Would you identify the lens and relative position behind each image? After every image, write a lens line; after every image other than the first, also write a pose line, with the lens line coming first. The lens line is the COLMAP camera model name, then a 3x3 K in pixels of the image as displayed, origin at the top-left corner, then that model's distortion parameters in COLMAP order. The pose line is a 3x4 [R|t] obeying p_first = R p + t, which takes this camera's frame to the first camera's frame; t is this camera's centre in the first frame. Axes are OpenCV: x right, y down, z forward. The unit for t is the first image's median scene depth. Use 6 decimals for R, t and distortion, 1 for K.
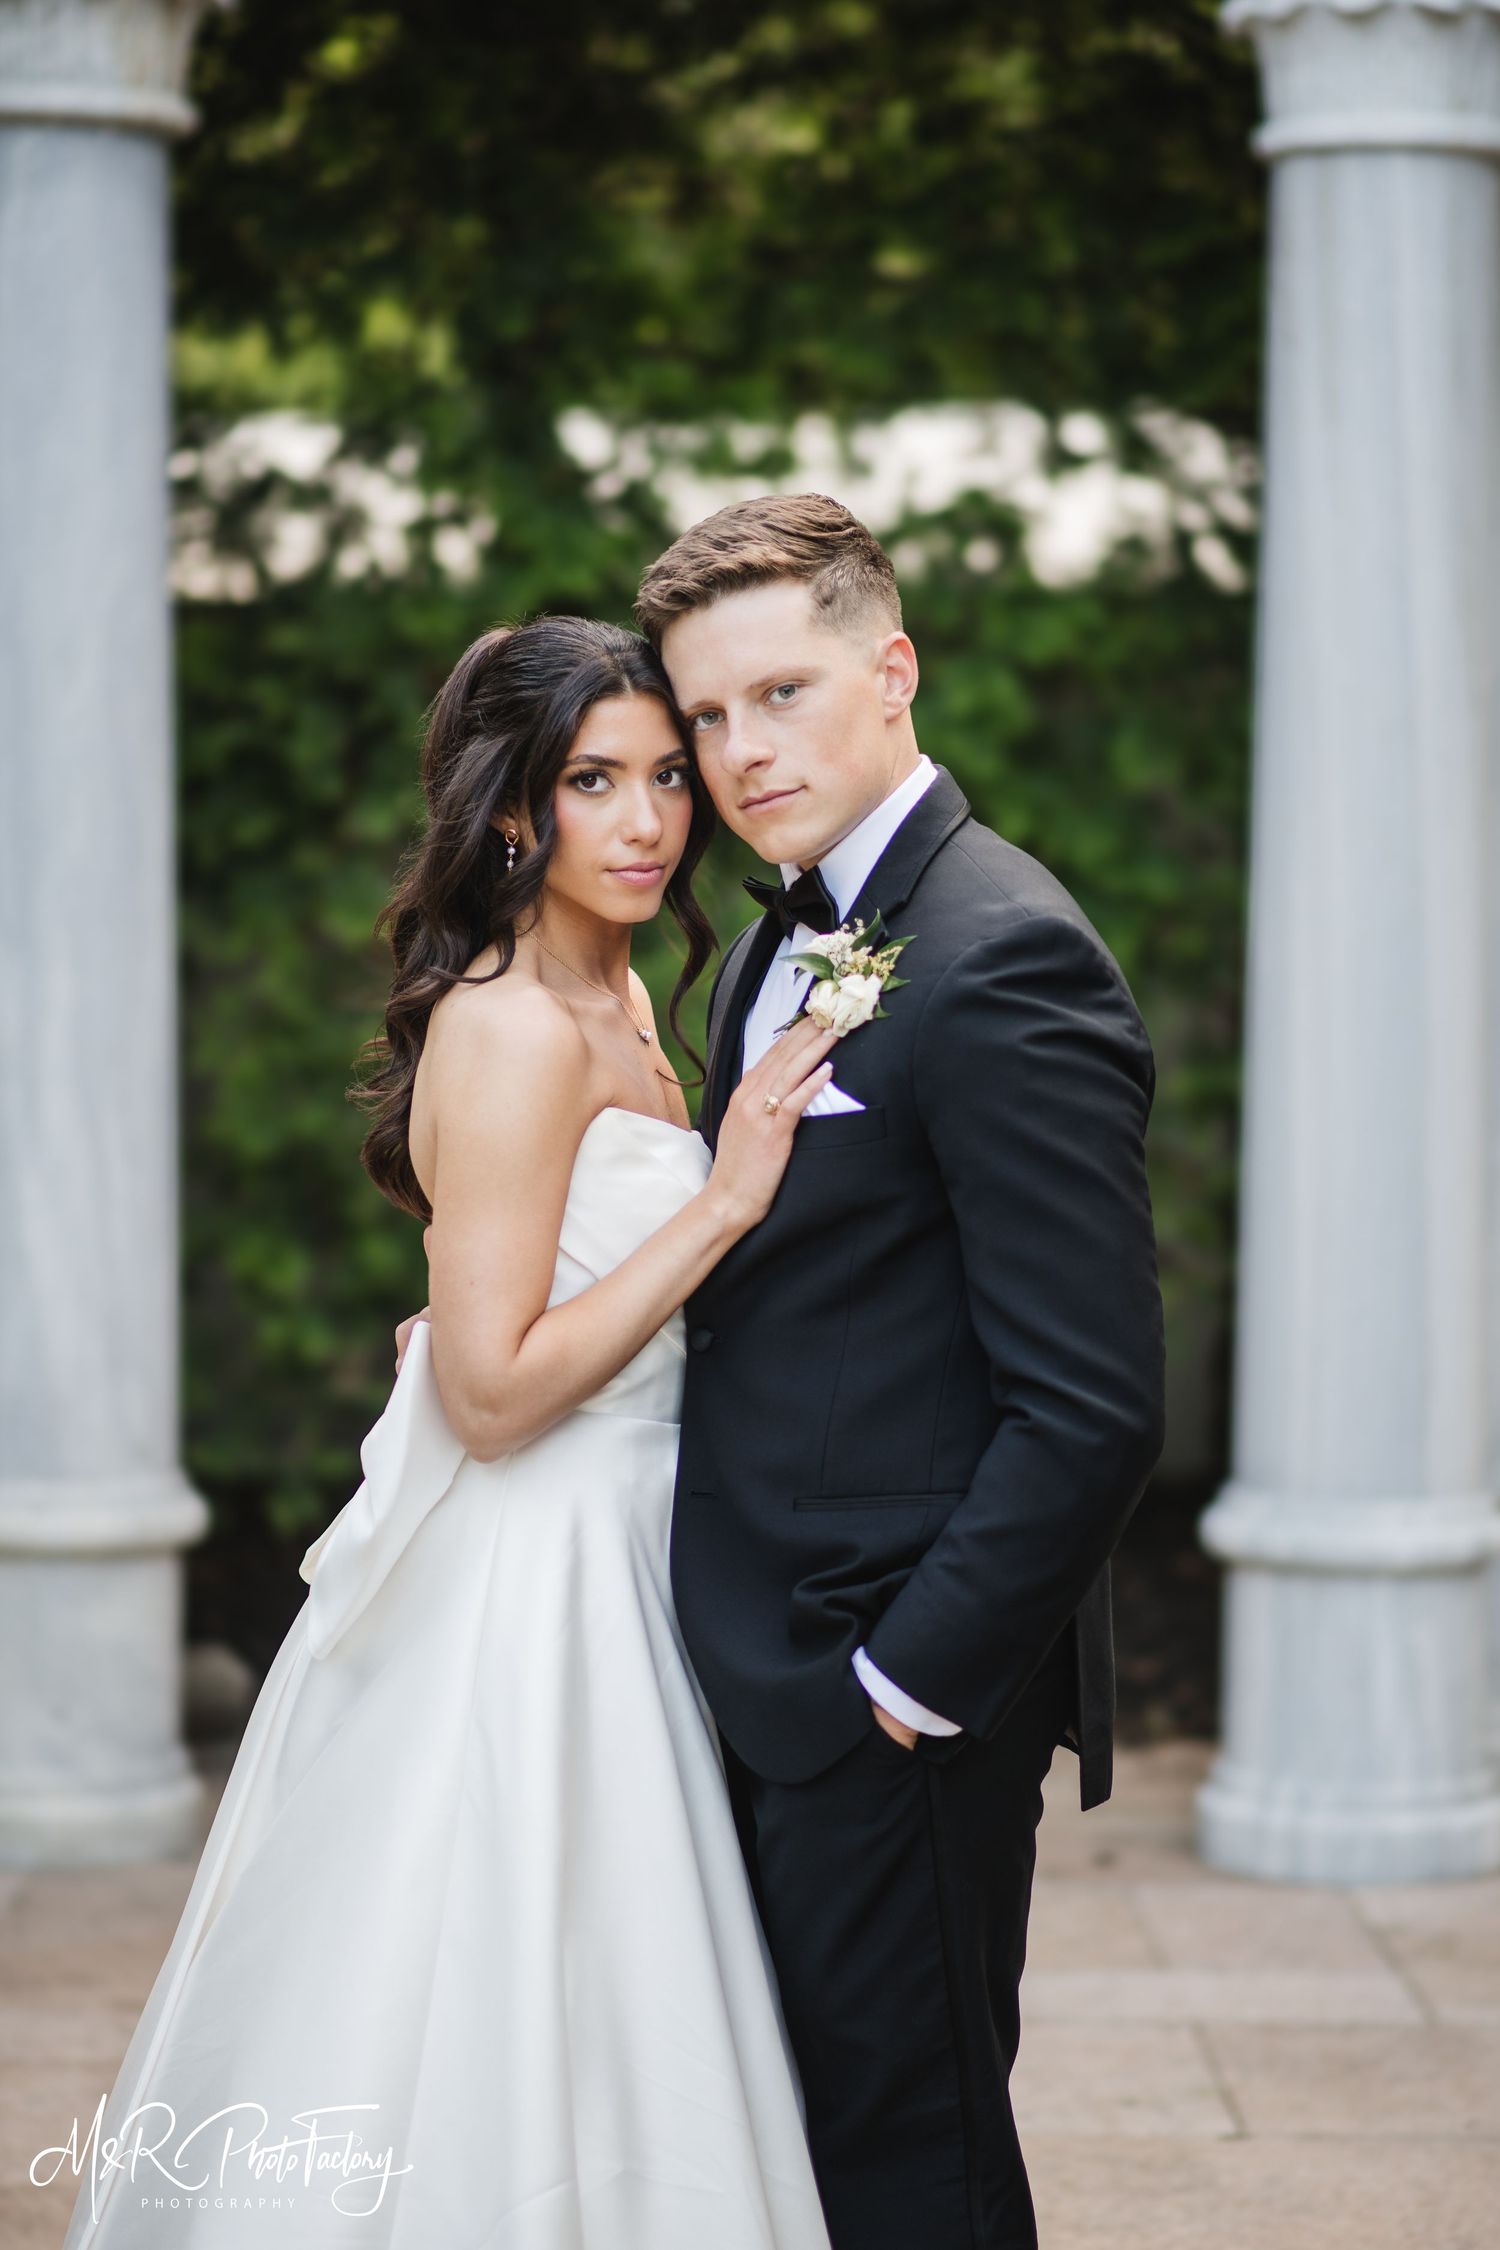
lens RADIAL K [[5475.6, 0, 753.1], [0, 5475.6, 1088.6], [0, 0, 1]] dist [0.158526, 0.000000]
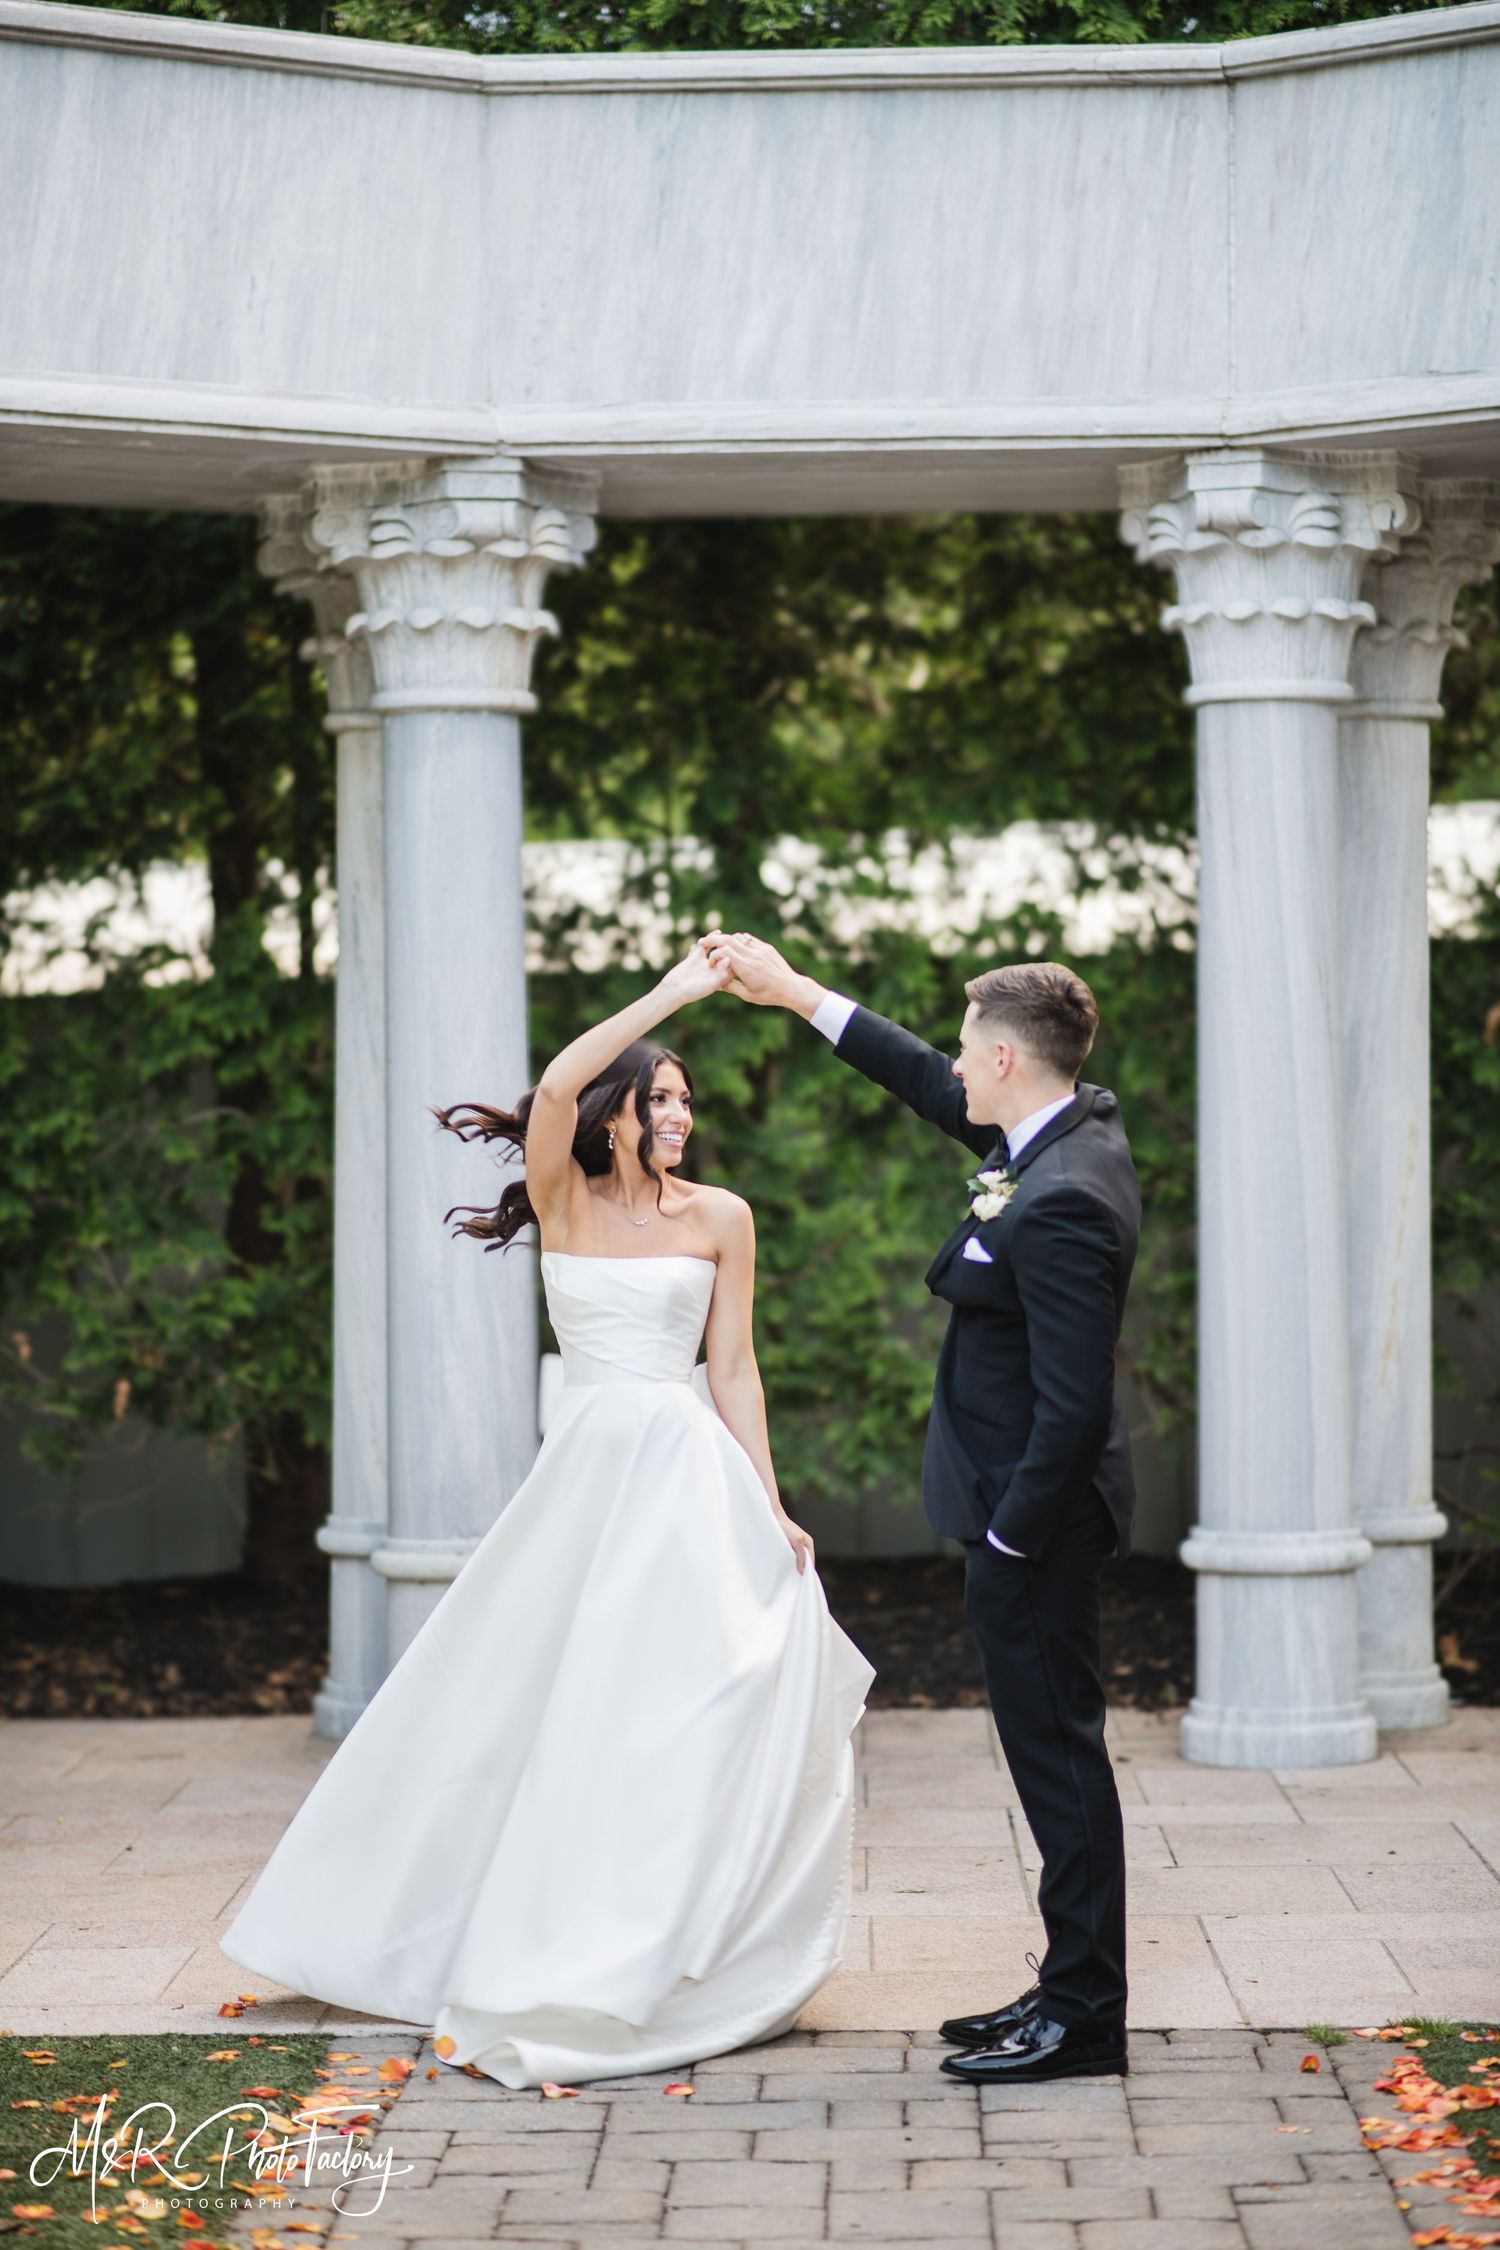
lens RADIAL K [[5475.6, 0, 738.9], [0, 5475.6, 1163.7], [0, 0, 1]] dist [0.158526, 0.000000]
pose [[0.998839, -0.026224, -0.040403, 0.020461], [0.024580, 0.998871, -0.040645, 0.027220], [0.041424, 0.039604, 0.998356, -0.584884]]
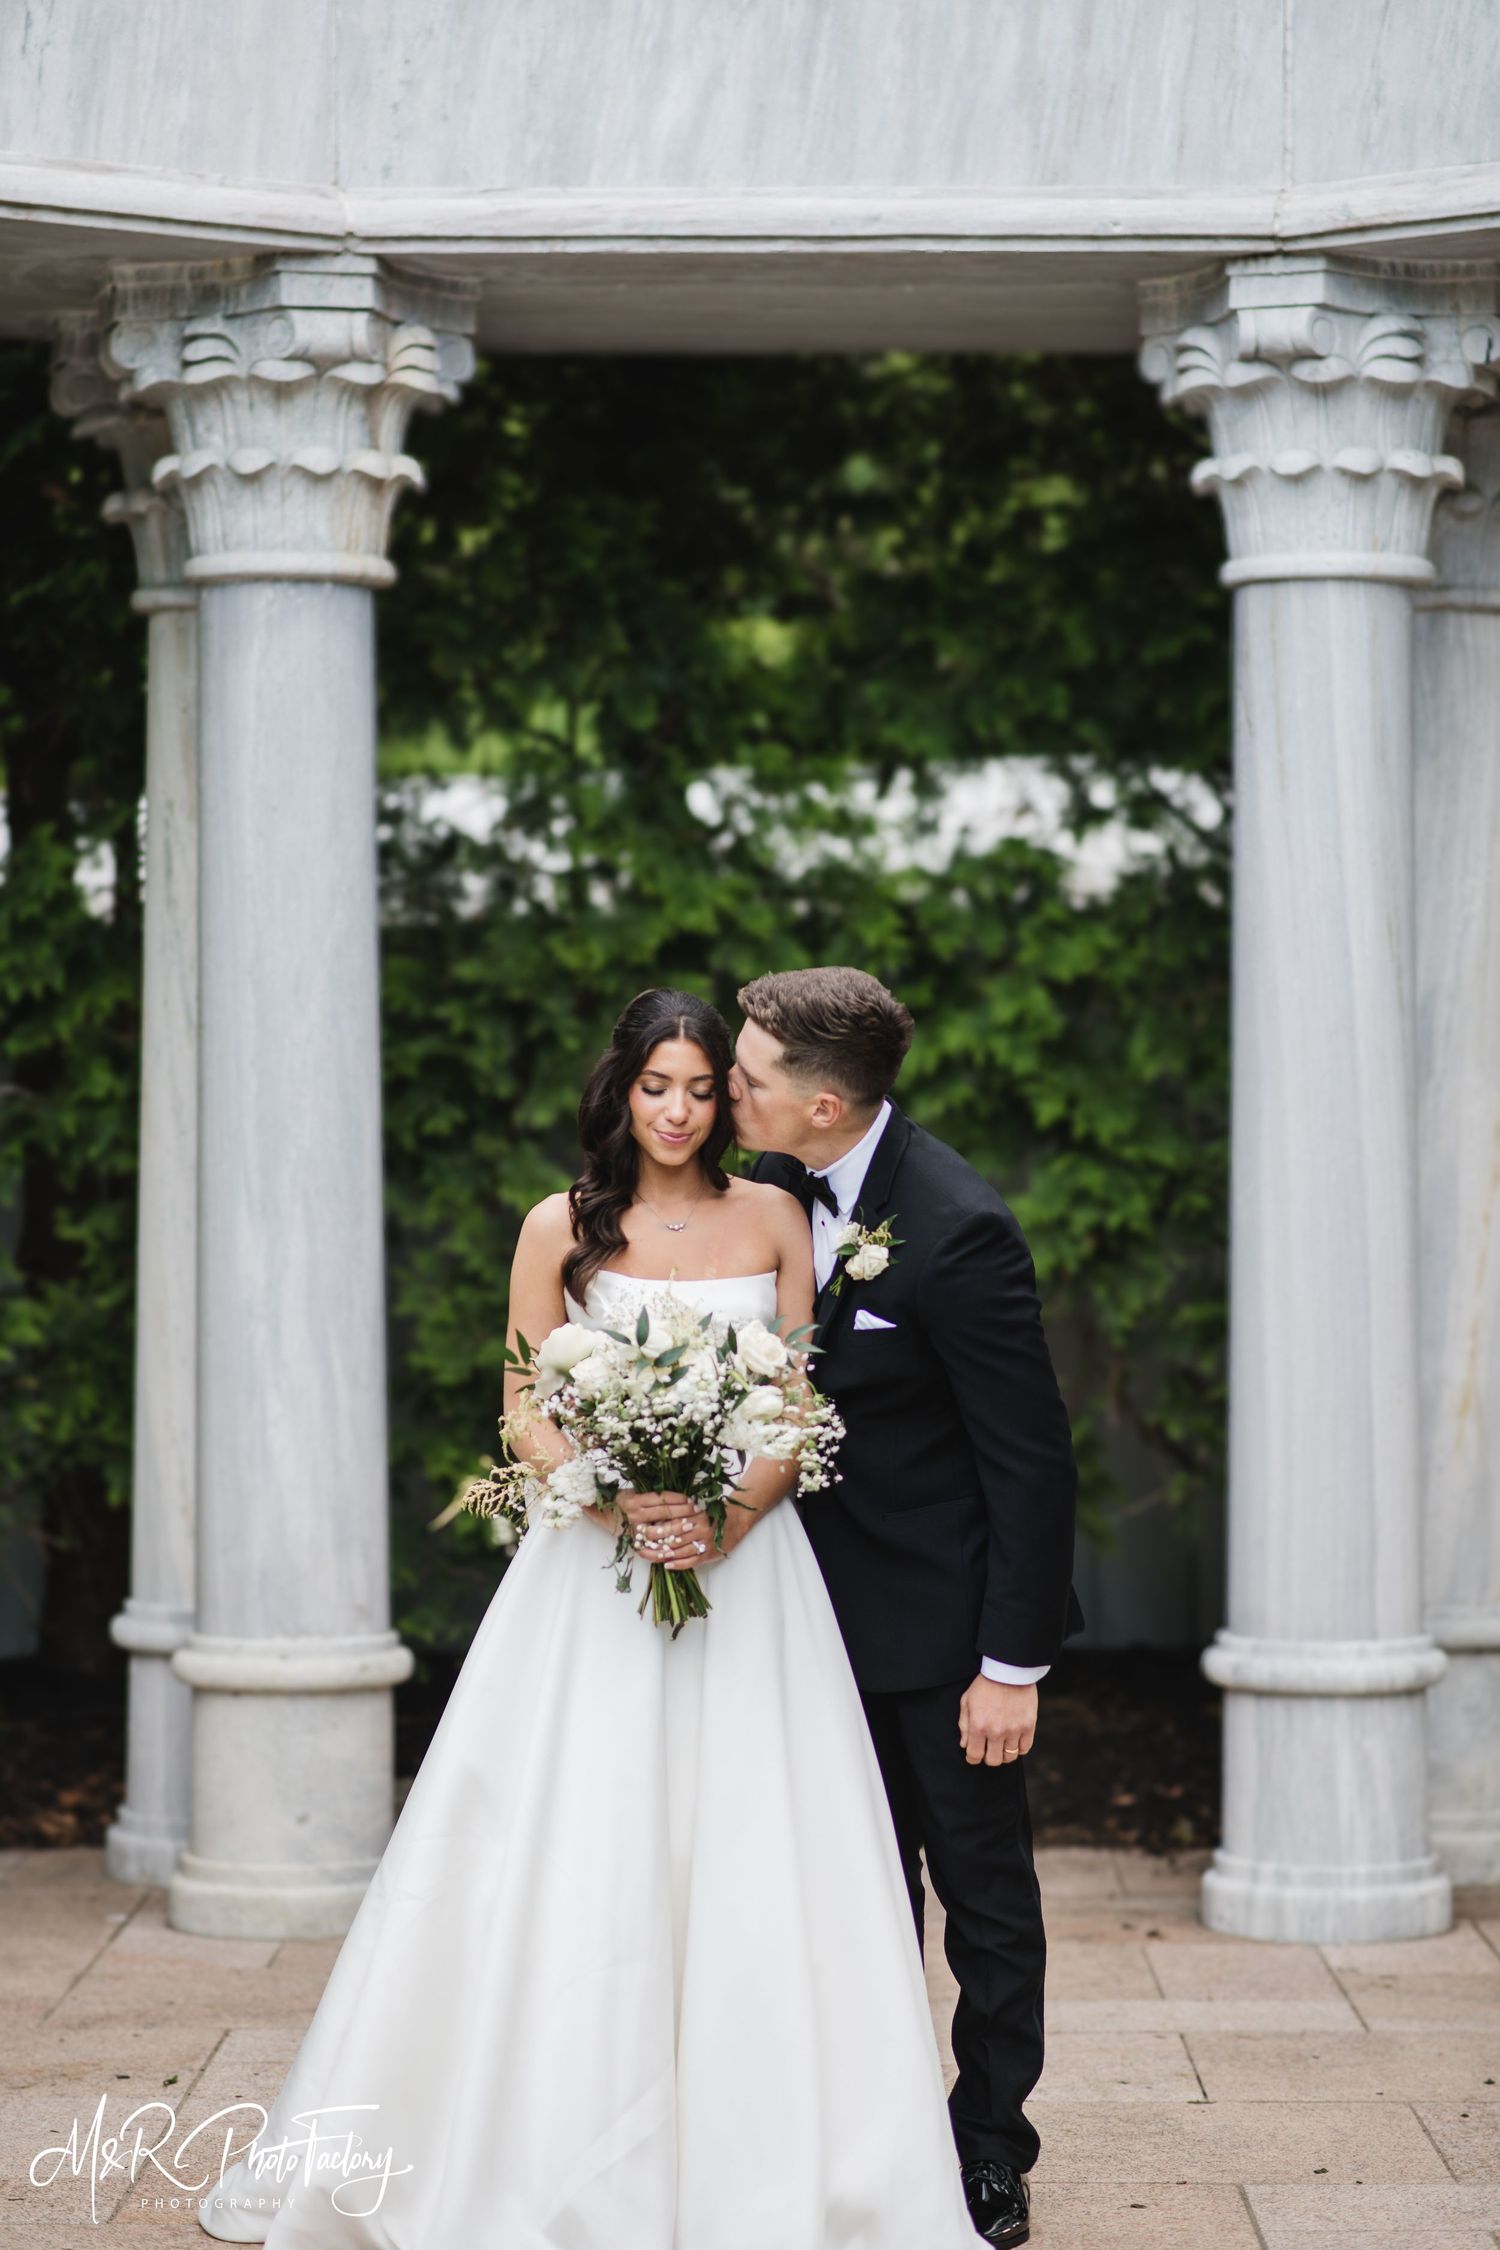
lens RADIAL K [[5475.6, 0, 730.6], [0, 5475.6, 1127.1], [0, 0, 1]] dist [0.158526, 0.000000]
pose [[0.999259, -0.015734, -0.035124, 0.019309], [0.014189, 0.998939, -0.043809, 0.010128], [0.035776, 0.043279, 0.998422, -0.257767]]
